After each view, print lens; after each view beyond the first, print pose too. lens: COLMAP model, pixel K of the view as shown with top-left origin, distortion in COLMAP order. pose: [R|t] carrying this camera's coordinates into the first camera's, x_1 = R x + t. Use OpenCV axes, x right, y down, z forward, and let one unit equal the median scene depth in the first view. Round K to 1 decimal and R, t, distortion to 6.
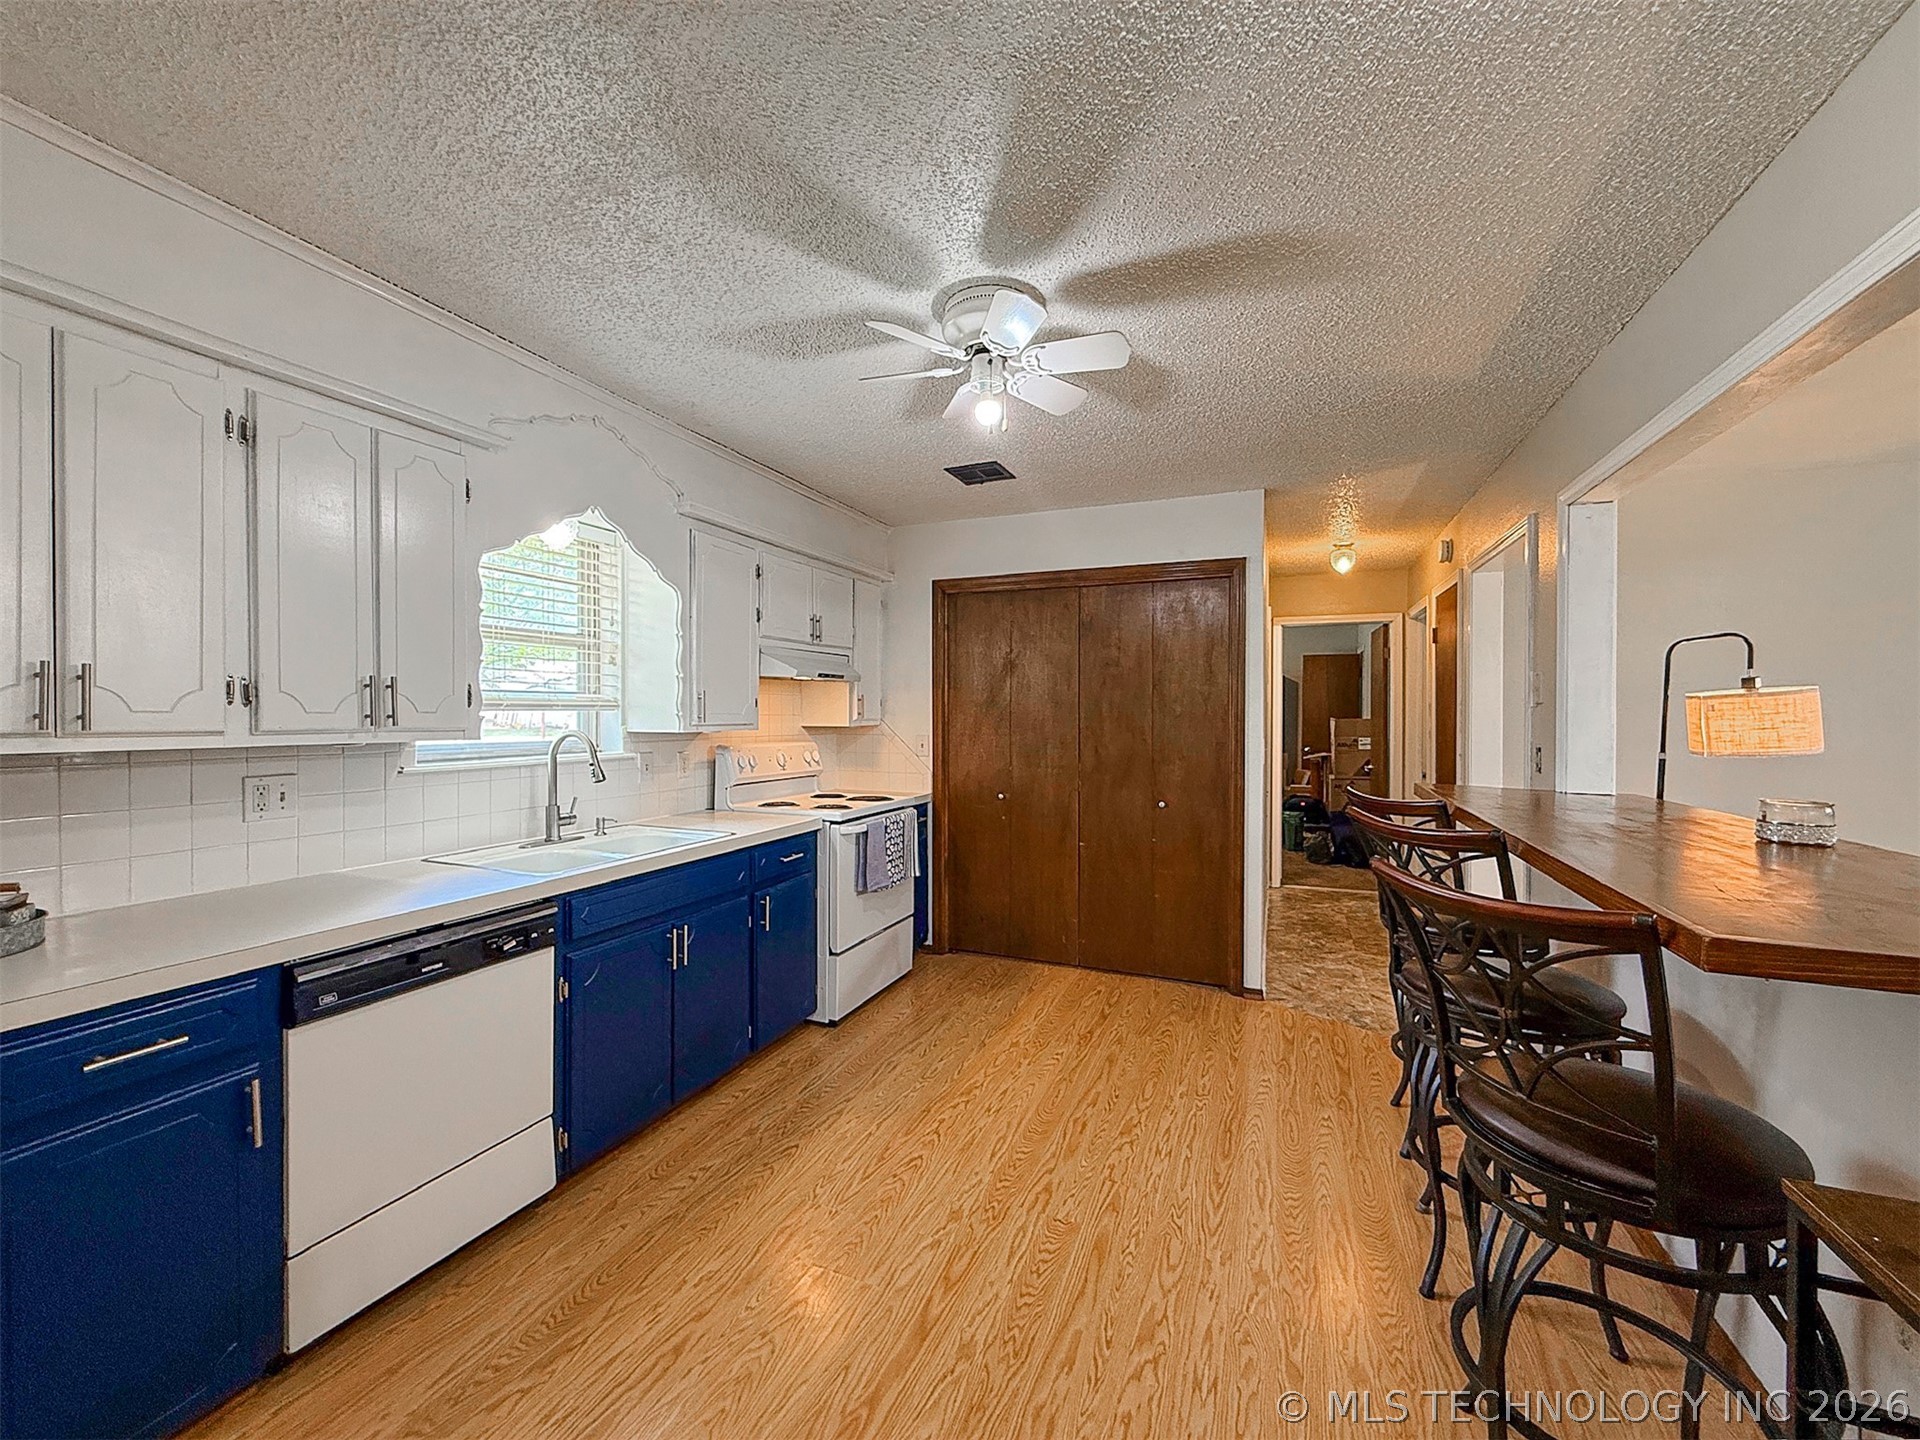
lens RADIAL K [[770.2, 0, 958.0], [0, 770.2, 718.4], [0, 0, 1]] dist [-0.001401, 0.000599]
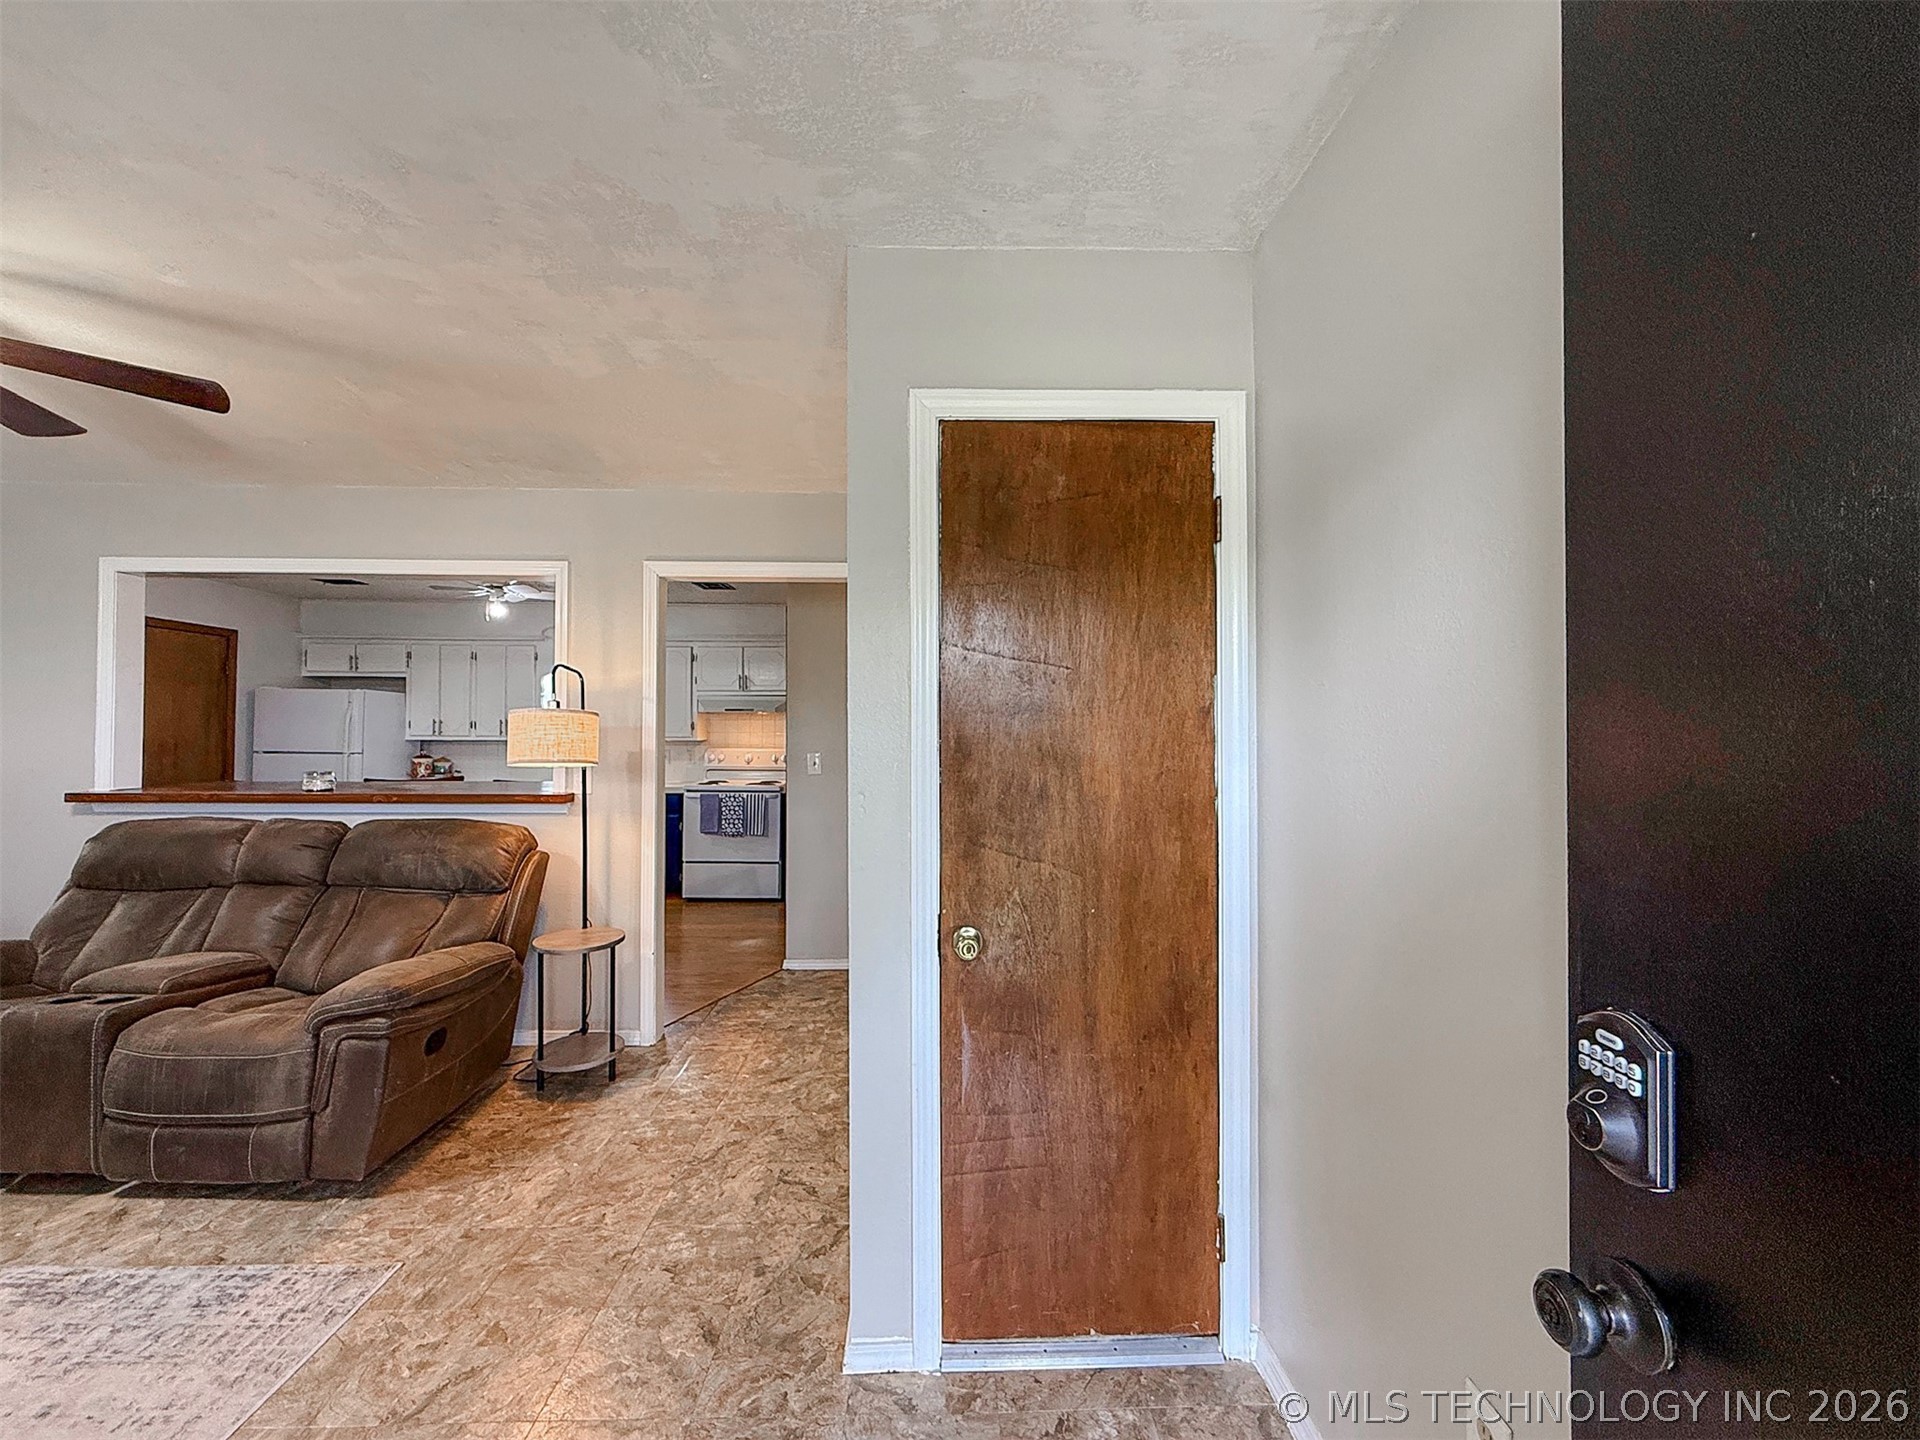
lens RADIAL K [[770.2, 0, 940.0], [0, 770.2, 721.7], [0, 0, 1]] dist [-0.001401, 0.000599]
pose [[0.399555, -0.012582, -0.916623, 1.887636], [-0.007387, 0.999829, -0.016944, -0.002909], [0.916679, 0.013541, 0.399394, 0.870968]]
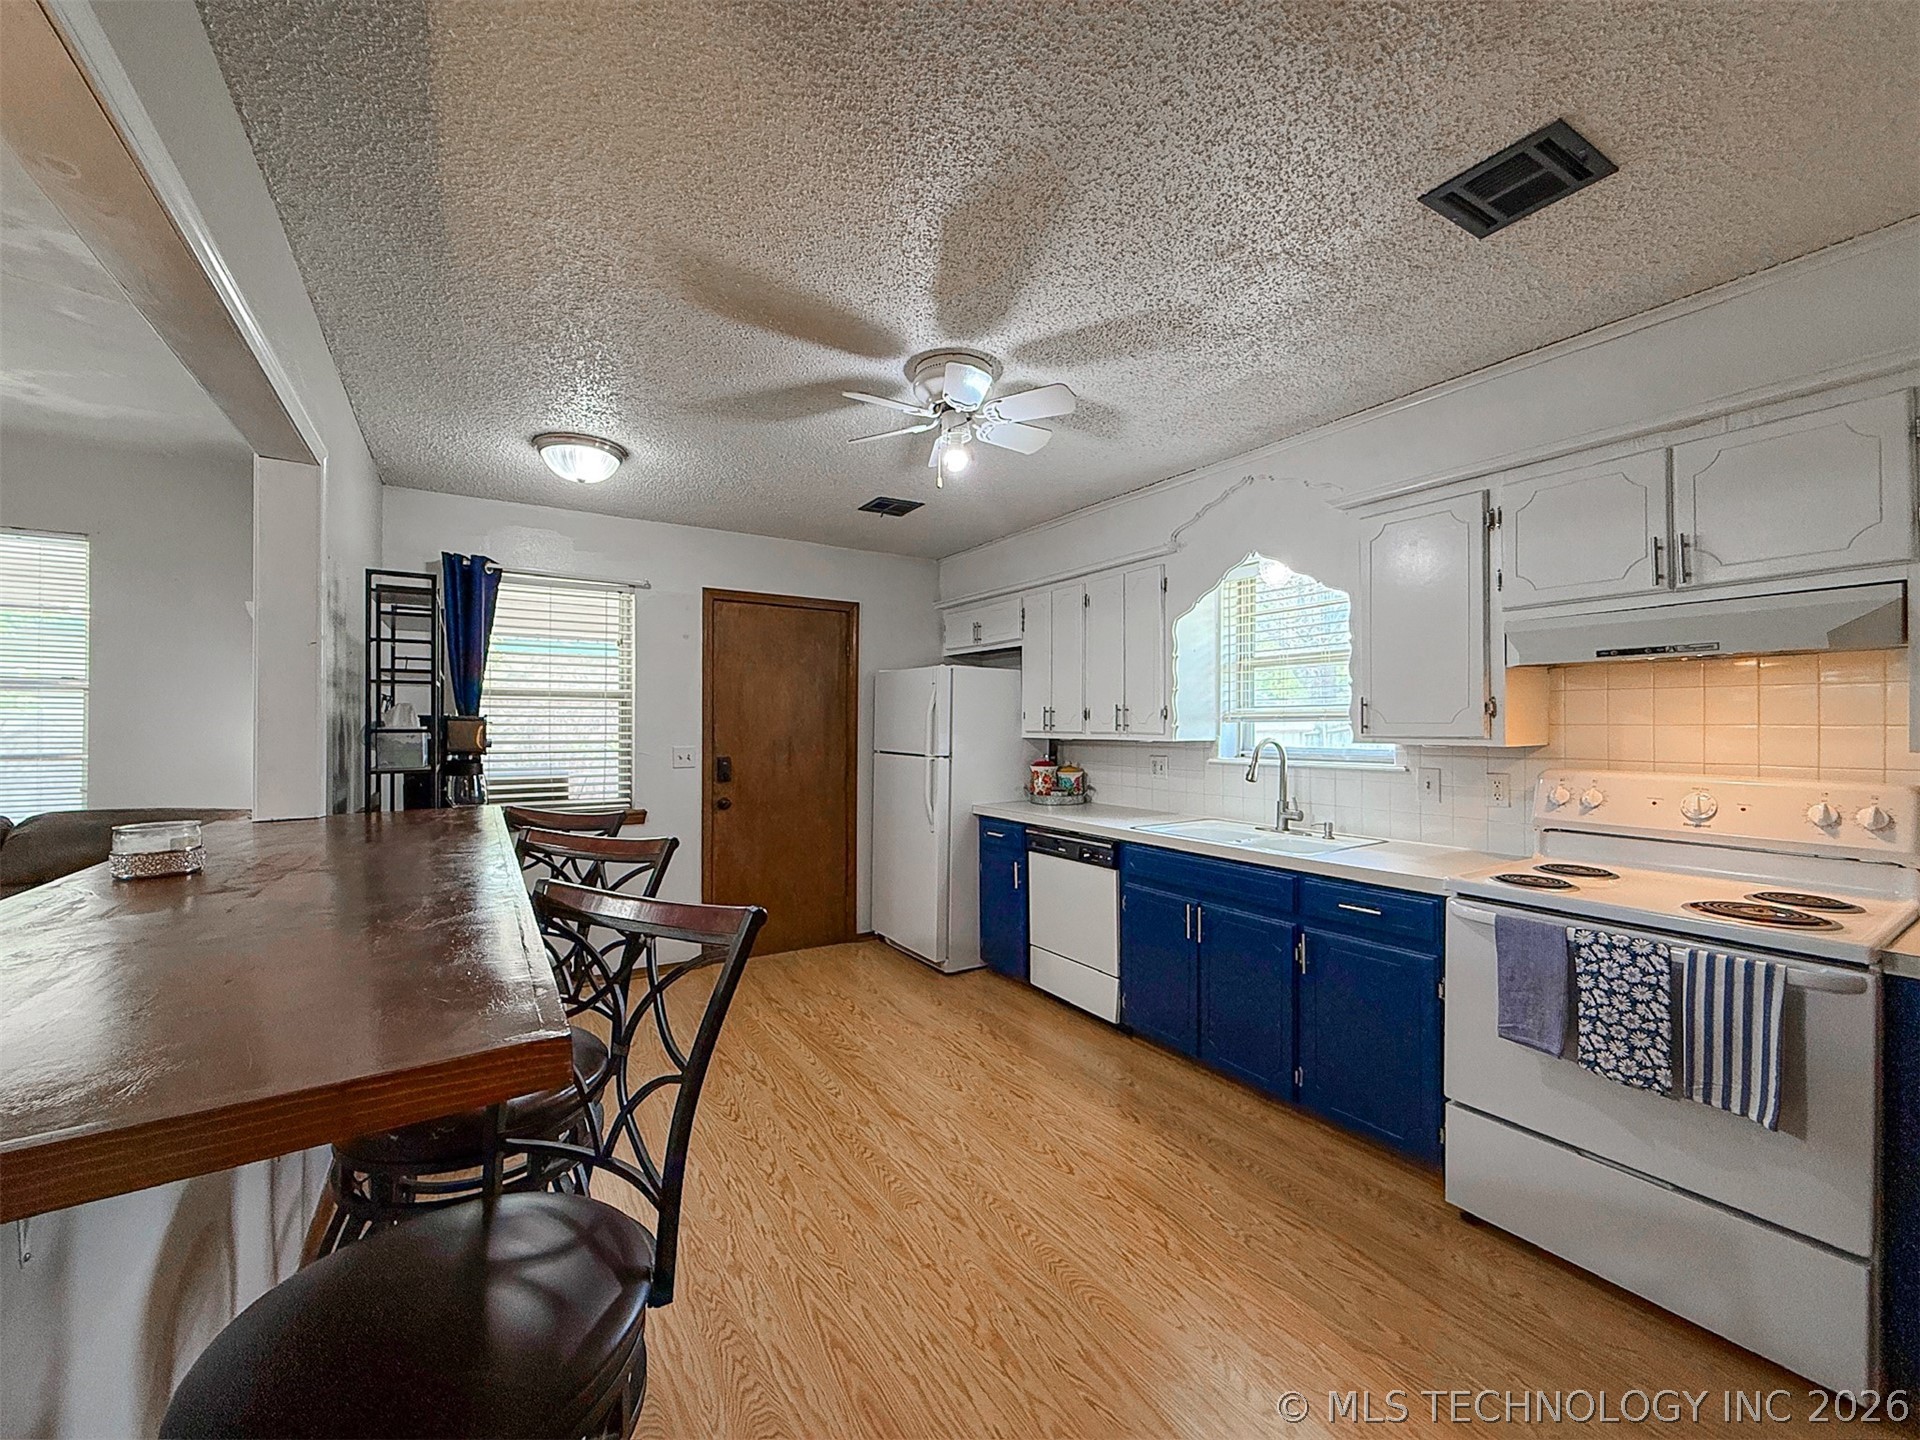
lens RADIAL K [[770.2, 0, 955.6], [0, 770.2, 721.5], [0, 0, 1]] dist [-0.001401, 0.000599]
pose [[-0.576401, -0.006960, -0.817137, 0.639114], [-0.006291, 0.999972, -0.004080, -0.001480], [0.817143, 0.002789, -0.576429, 1.094342]]
